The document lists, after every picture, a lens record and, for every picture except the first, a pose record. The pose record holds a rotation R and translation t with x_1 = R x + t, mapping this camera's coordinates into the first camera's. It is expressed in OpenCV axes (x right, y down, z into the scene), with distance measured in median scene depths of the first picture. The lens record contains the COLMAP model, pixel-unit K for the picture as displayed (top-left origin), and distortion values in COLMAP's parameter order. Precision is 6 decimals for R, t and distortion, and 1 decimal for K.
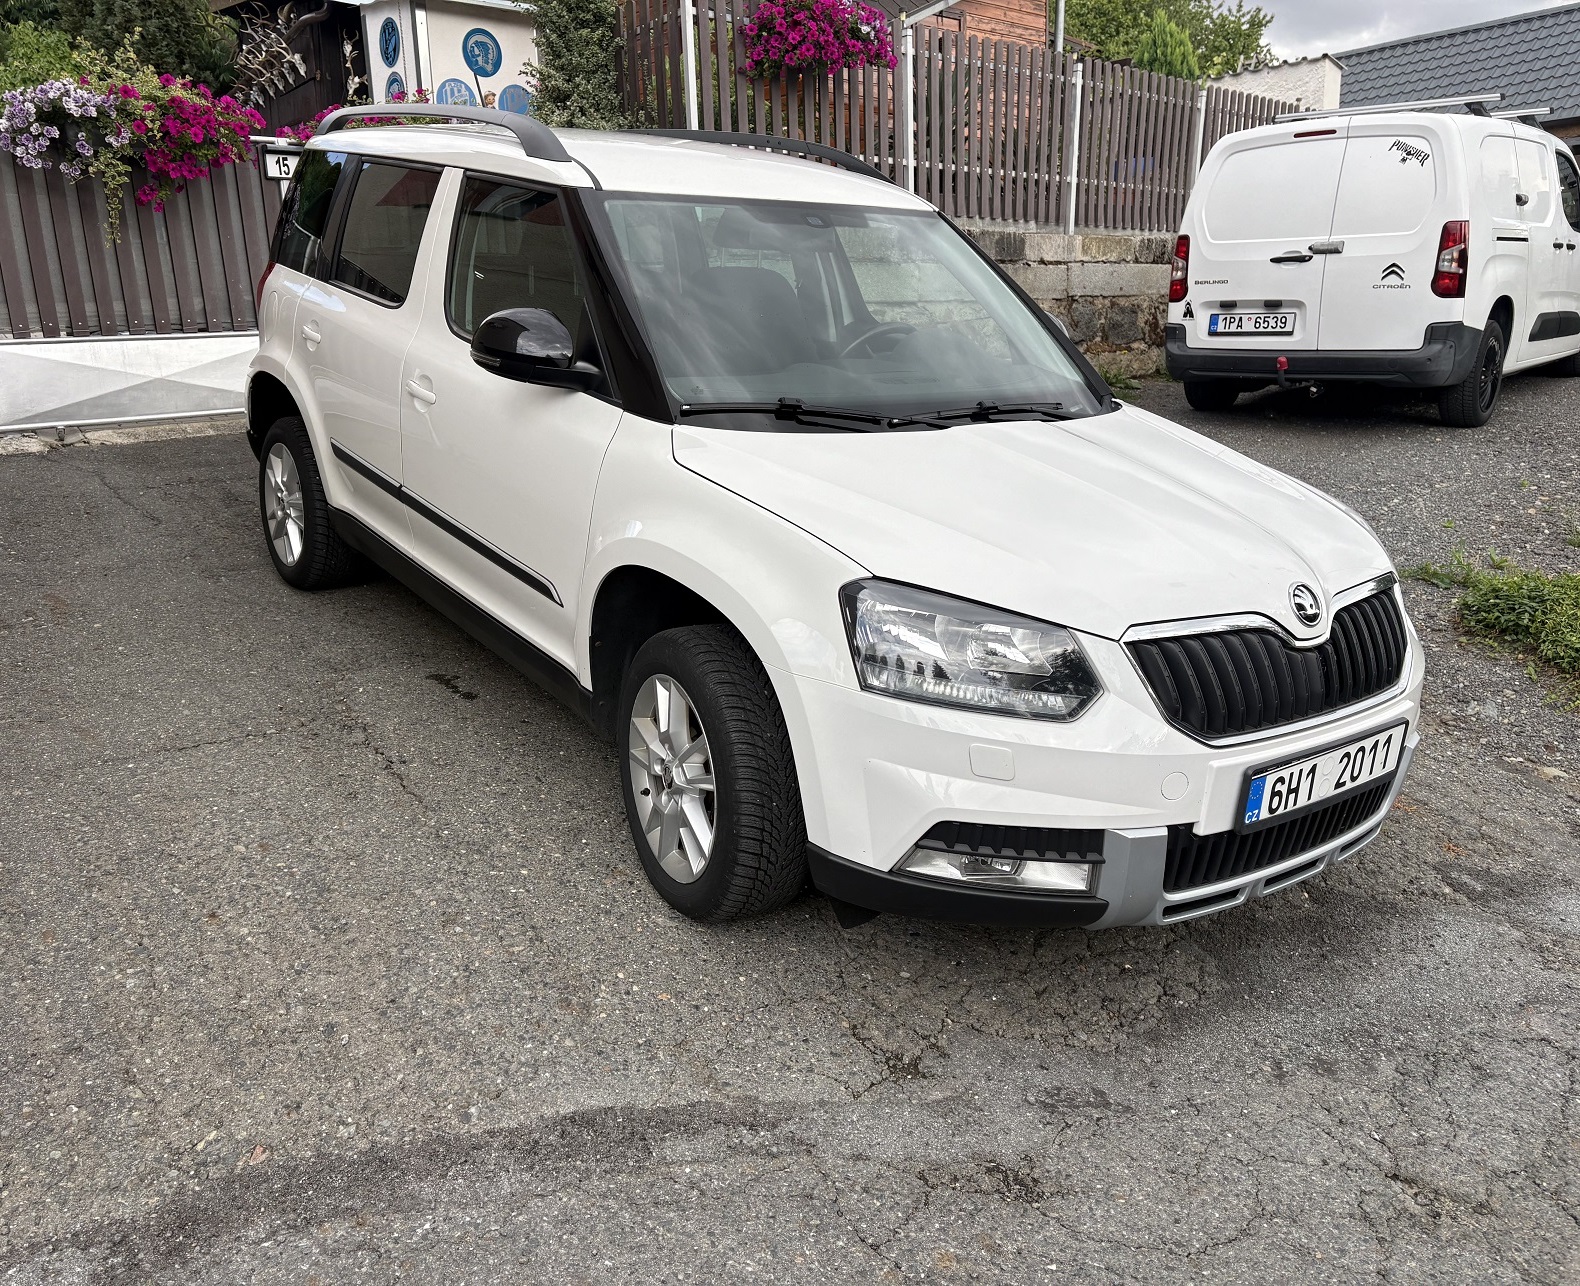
lens RADIAL K [[1303.6, 0, 790.0], [0, 1303.6, 643.0], [0, 0, 1]] dist [0.005396, 0.007186]
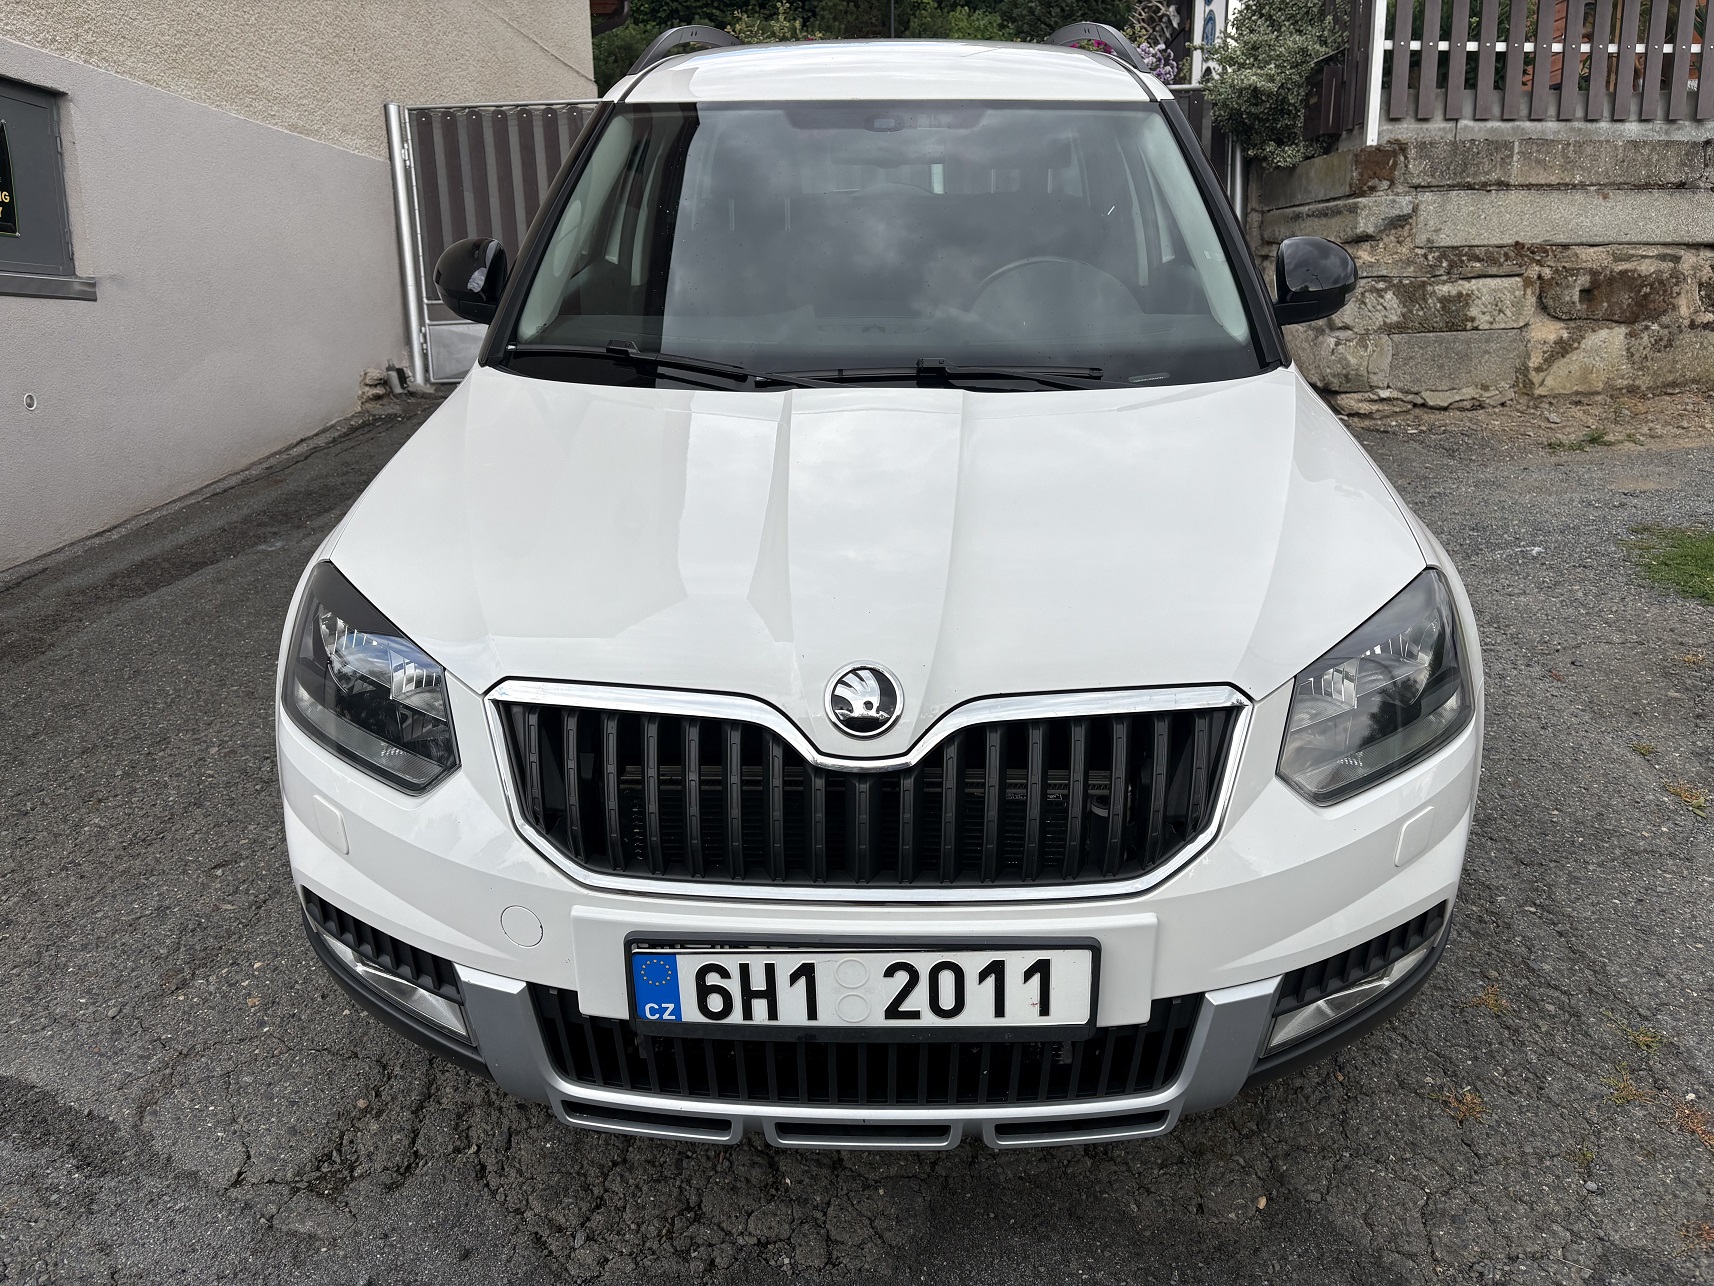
lens RADIAL K [[1316.8, 0, 857.0], [0, 1316.8, 643.0], [0, 0, 1]] dist [0.056599, -0.073940]
pose [[0.788106, 0.157672, -0.595003, 0.776385], [-0.144574, 0.987011, 0.070058, -0.101125], [0.598320, 0.030809, 0.800664, 0.533270]]
